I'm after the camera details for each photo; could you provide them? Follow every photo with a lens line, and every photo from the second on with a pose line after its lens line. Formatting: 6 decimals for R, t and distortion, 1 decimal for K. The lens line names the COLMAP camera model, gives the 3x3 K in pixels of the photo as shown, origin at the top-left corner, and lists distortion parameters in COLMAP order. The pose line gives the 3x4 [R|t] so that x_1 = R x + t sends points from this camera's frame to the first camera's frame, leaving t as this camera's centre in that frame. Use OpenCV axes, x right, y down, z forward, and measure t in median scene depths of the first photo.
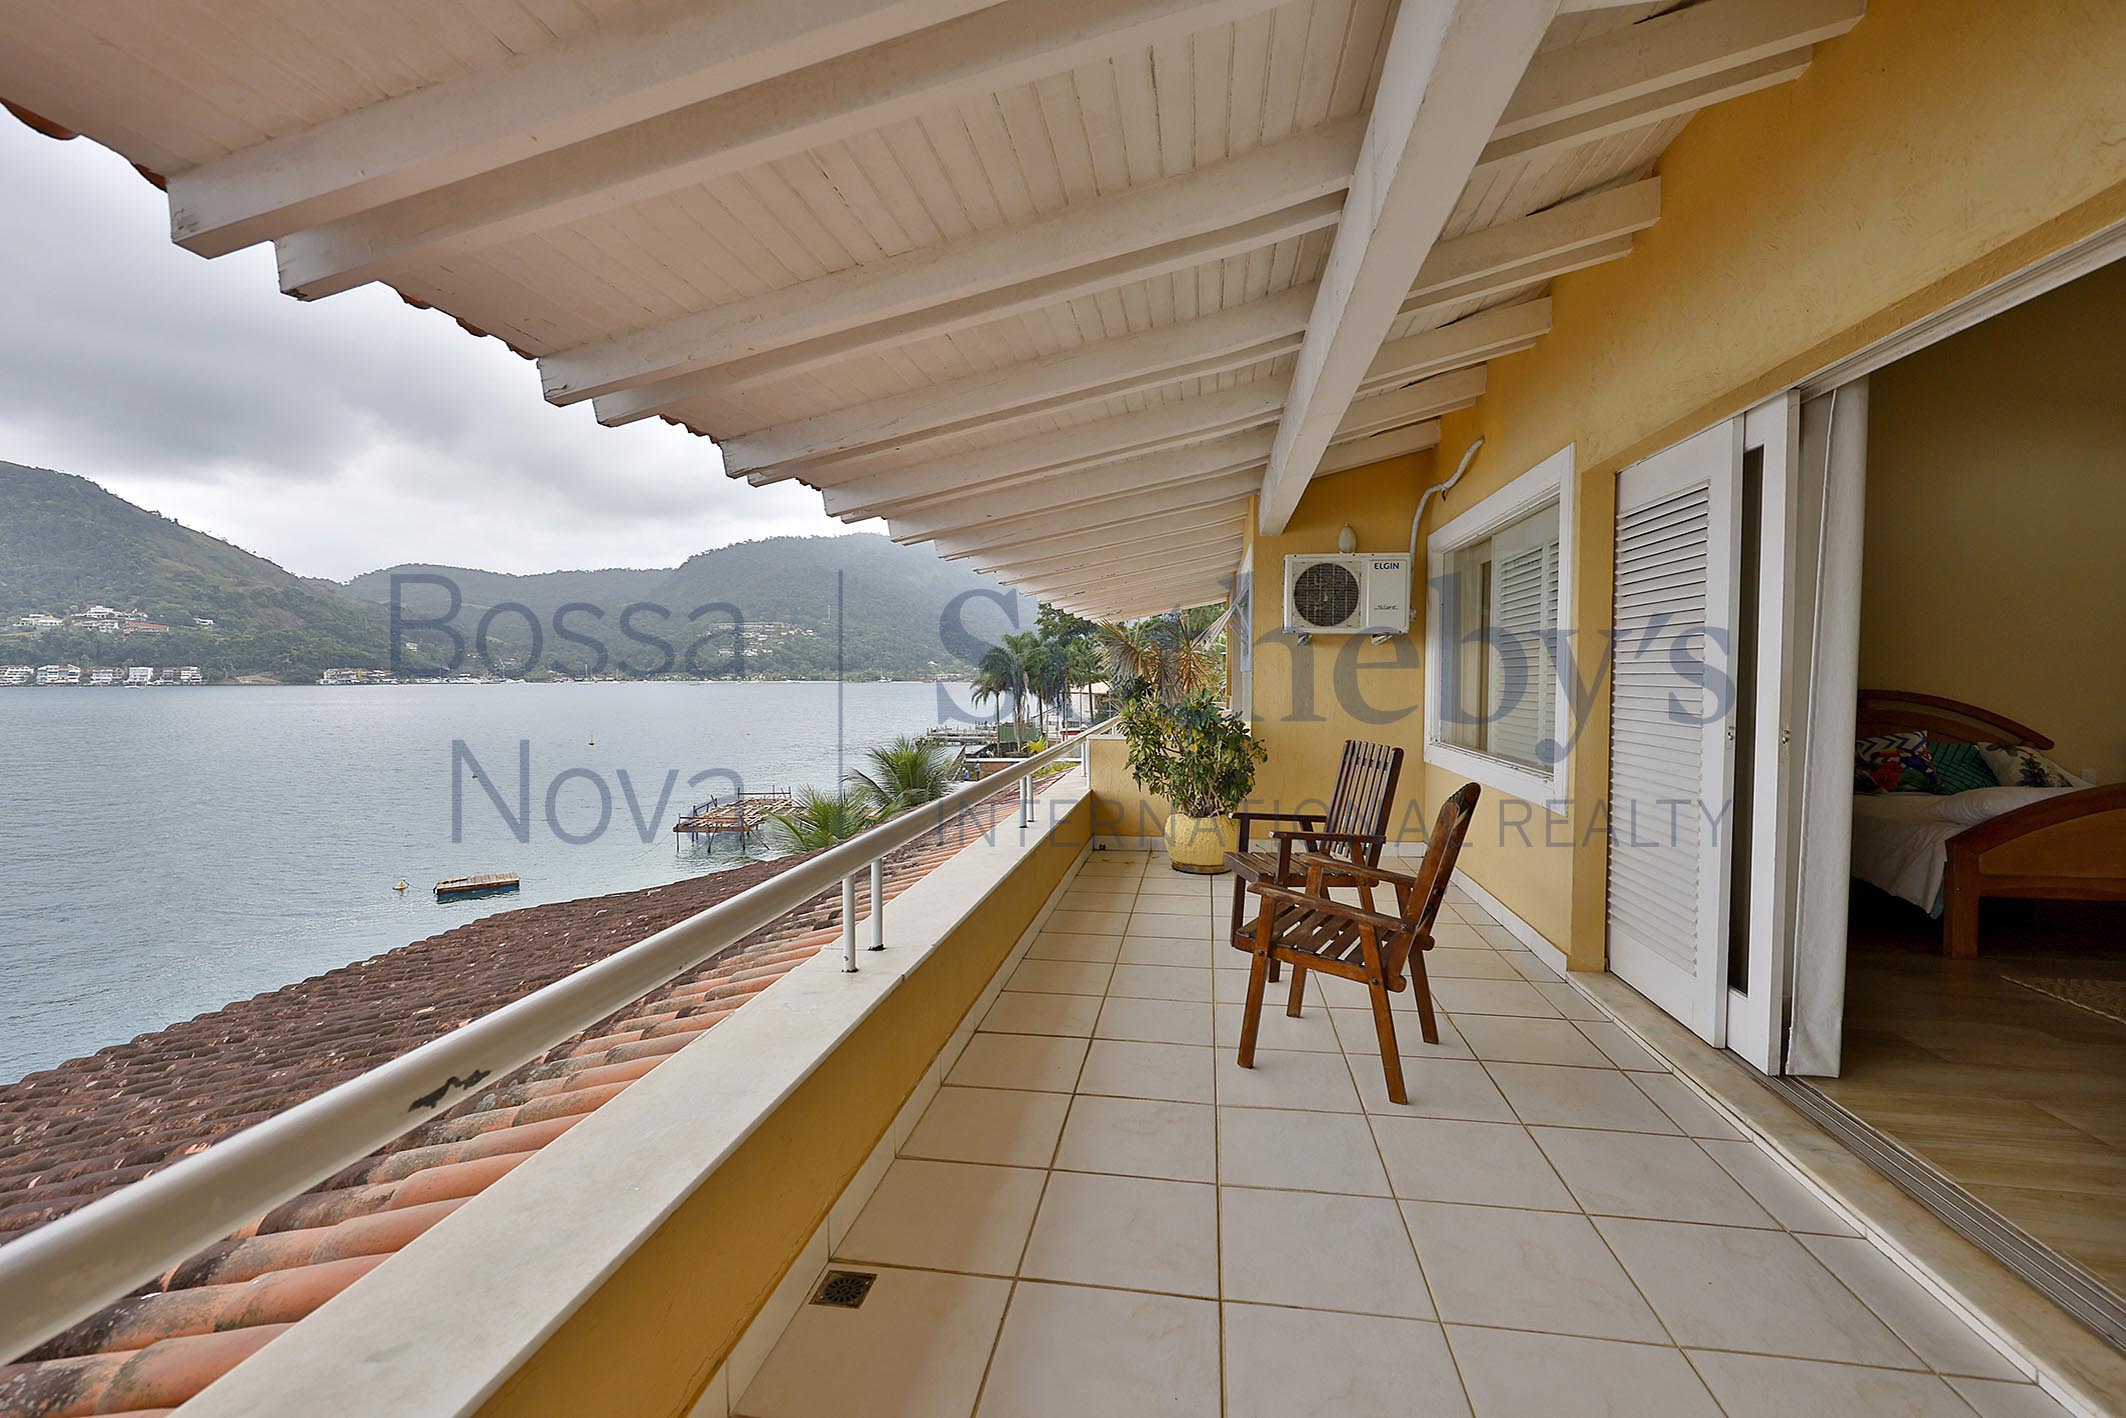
lens RADIAL K [[894.6, 0, 1093.1], [0, 894.6, 701.3], [0, 0, 1]] dist [-0.002683, -0.000133]
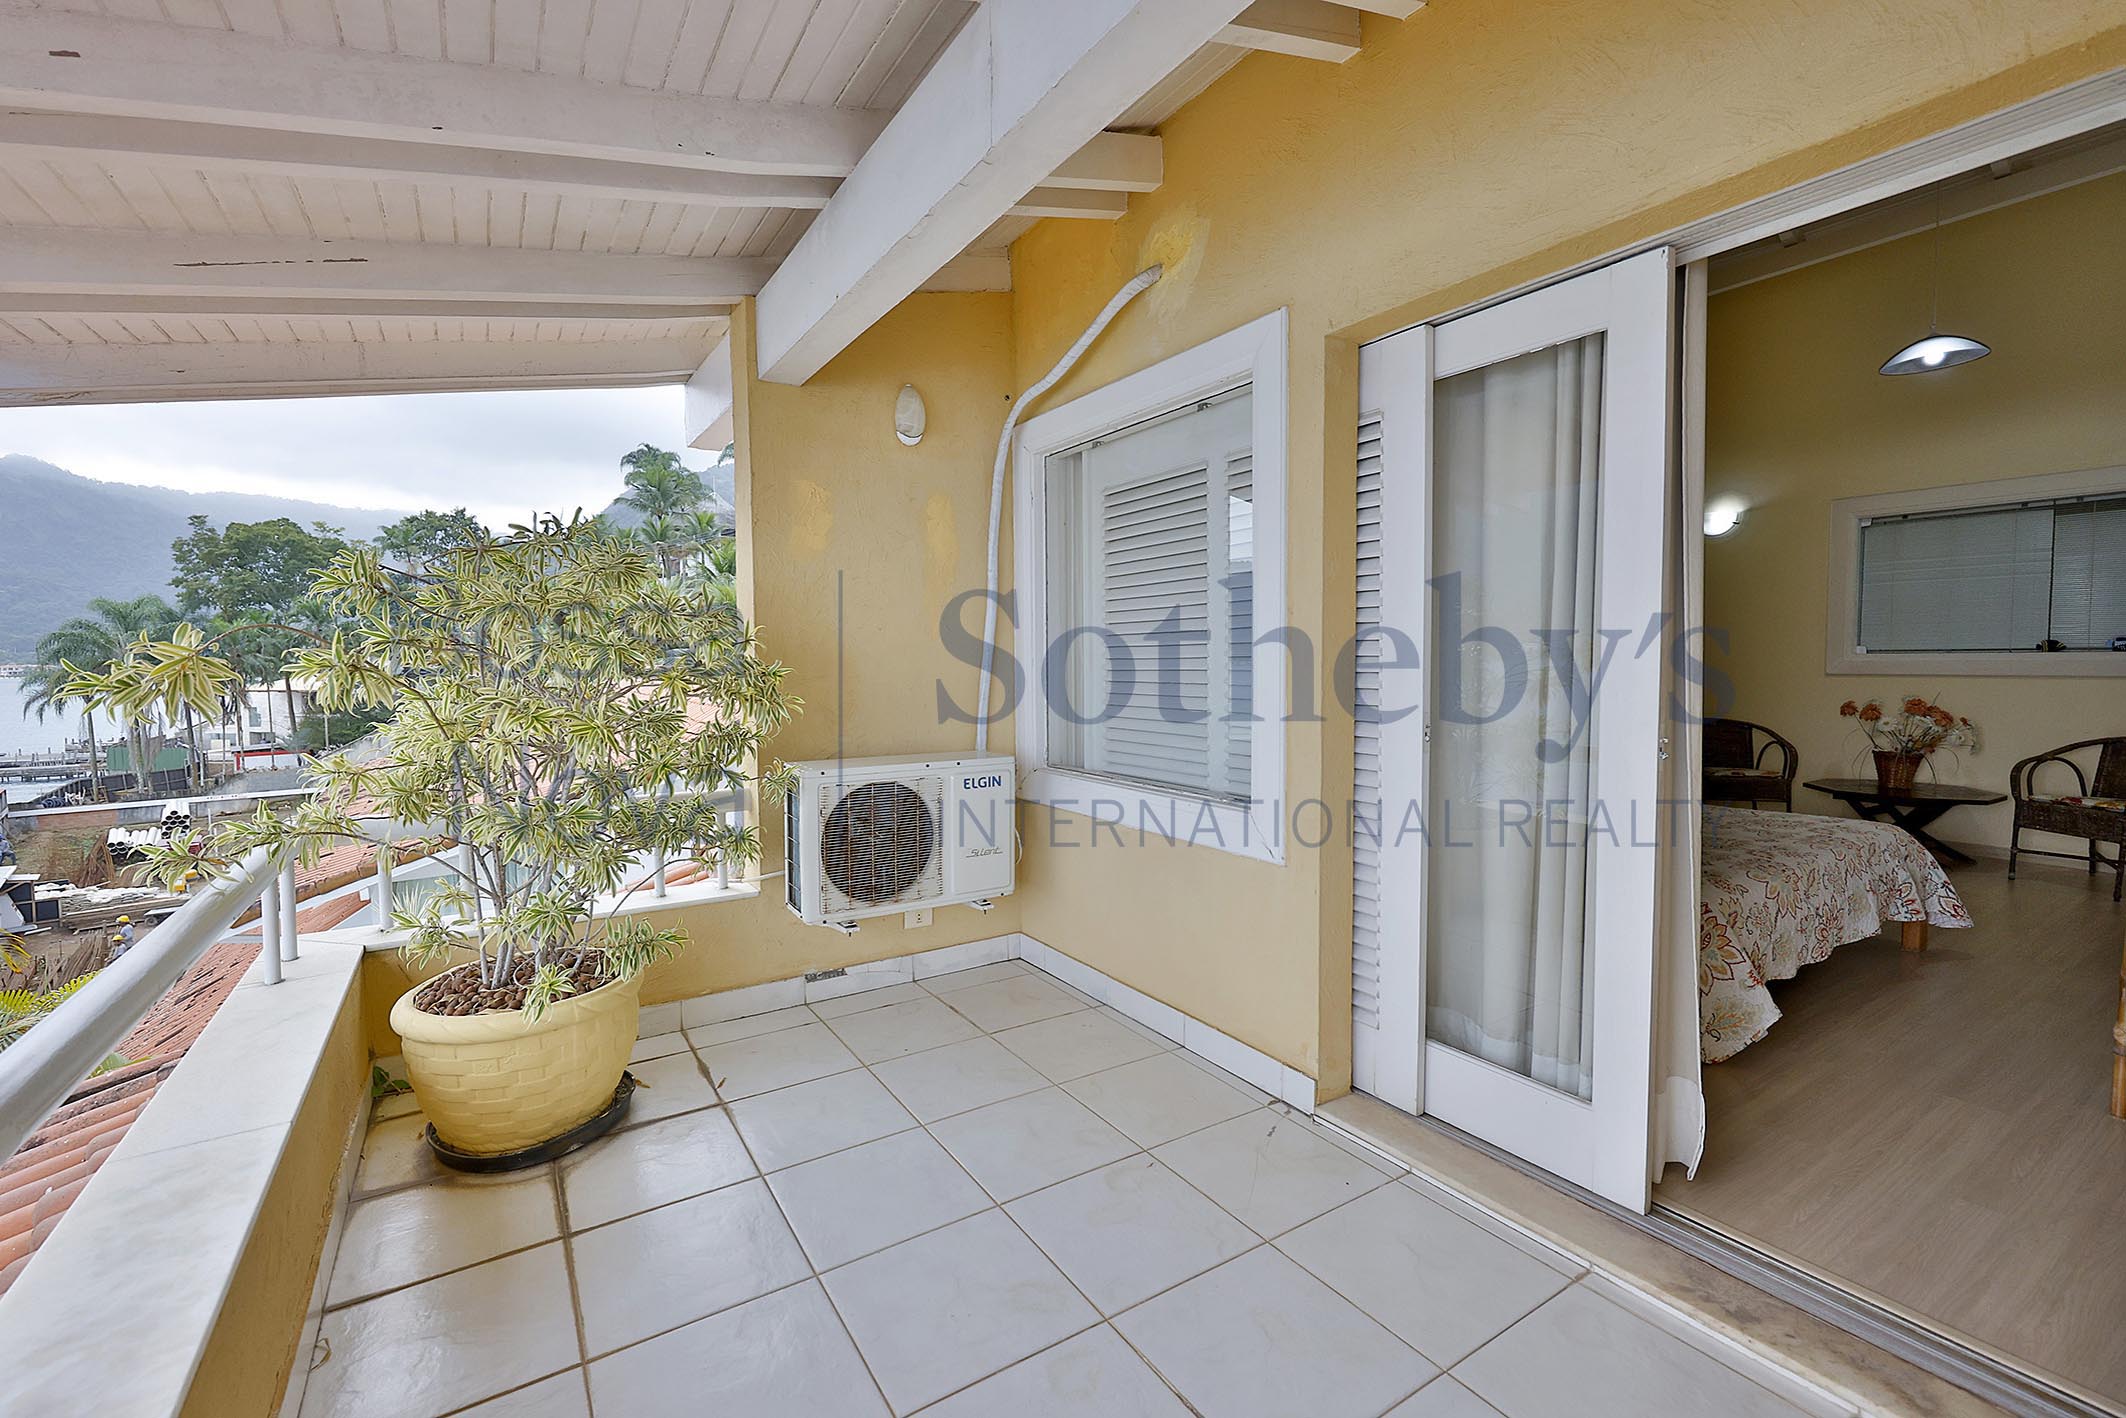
lens RADIAL K [[894.6, 0, 1093.1], [0, 894.6, 701.3], [0, 0, 1]] dist [-0.002683, -0.000133]
pose [[0.742892, -0.040409, 0.668191, -0.019409], [0.029095, 0.999182, 0.028078, -0.017384], [-0.668779, -0.001418, 0.743460, 0.543346]]
